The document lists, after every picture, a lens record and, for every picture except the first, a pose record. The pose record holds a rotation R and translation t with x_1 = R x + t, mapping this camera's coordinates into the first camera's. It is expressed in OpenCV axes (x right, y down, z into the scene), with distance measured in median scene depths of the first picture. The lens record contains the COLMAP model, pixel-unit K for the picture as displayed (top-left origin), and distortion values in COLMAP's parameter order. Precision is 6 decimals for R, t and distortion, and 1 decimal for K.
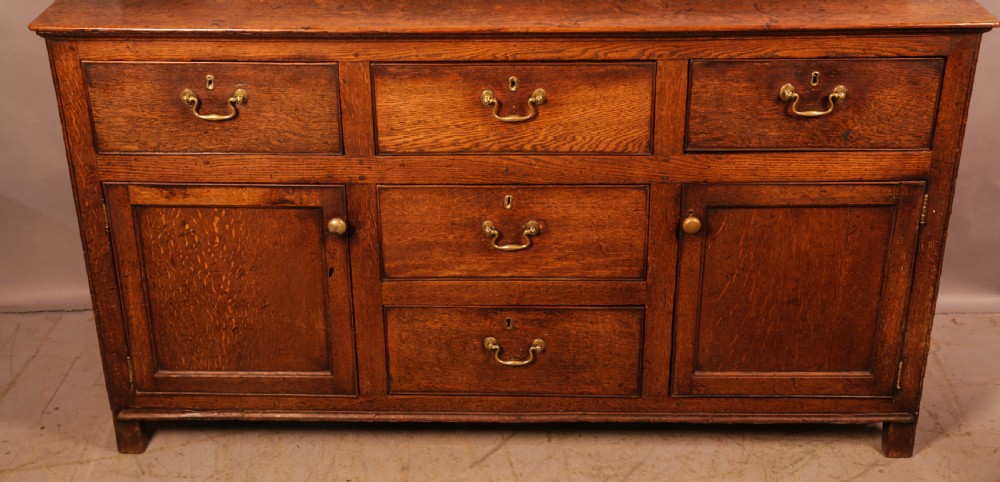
lens RADIAL K [[1202.7, 0, 498.6], [0, 1202.7, 150.3], [0, 0, 1]] dist [0.055599, 0.045077]
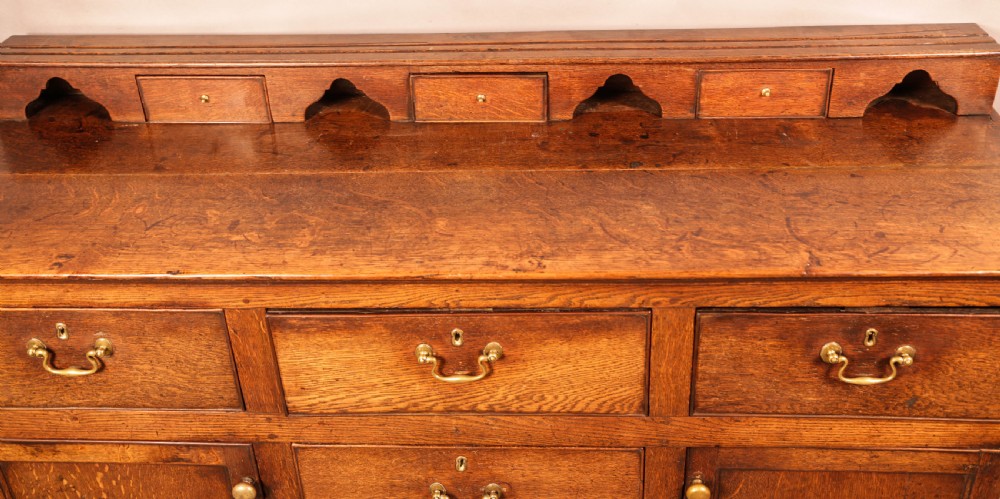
lens RADIAL K [[959.6, 0, 499.6], [0, 959.6, 166.6], [0, 0, 1]] dist [-0.018511, 0.082736]
pose [[0.998534, -0.004234, -0.053957, 0.069163], [0.008177, 0.997294, 0.073060, -0.199478], [0.053501, -0.073394, 0.995867, 0.412819]]
